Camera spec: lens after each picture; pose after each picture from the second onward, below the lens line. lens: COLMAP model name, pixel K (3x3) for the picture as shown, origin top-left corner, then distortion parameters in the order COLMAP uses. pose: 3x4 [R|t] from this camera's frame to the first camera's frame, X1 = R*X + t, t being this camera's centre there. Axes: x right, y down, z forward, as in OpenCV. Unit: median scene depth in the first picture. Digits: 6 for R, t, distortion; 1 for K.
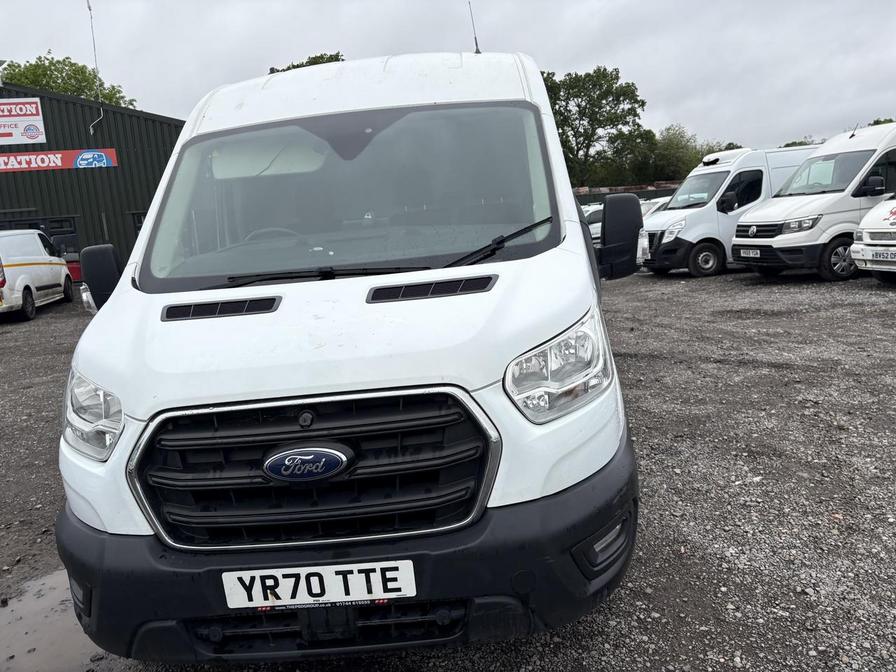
lens RADIAL K [[677.0, 0, 452.9], [0, 677.0, 337.7], [0, 0, 1]] dist [-0.008698, -0.014171]
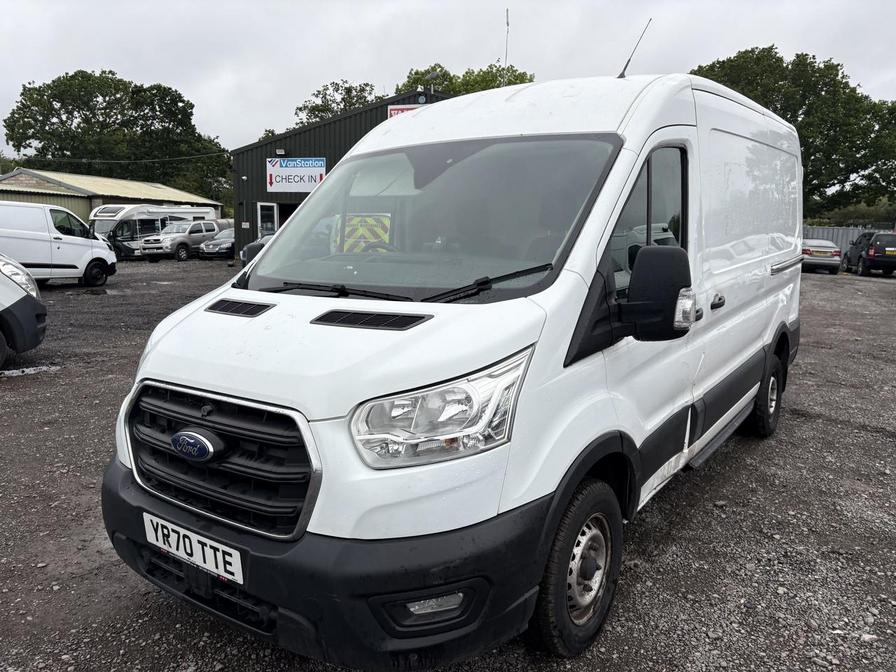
lens RADIAL K [[677.0, 0, 453.2], [0, 677.0, 335.3], [0, 0, 1]] dist [-0.008698, -0.014171]
pose [[0.832733, 0.170970, -0.526616, 0.758913], [-0.172977, 0.983856, 0.045889, -0.141270], [0.525960, 0.052879, 0.848864, 0.201950]]
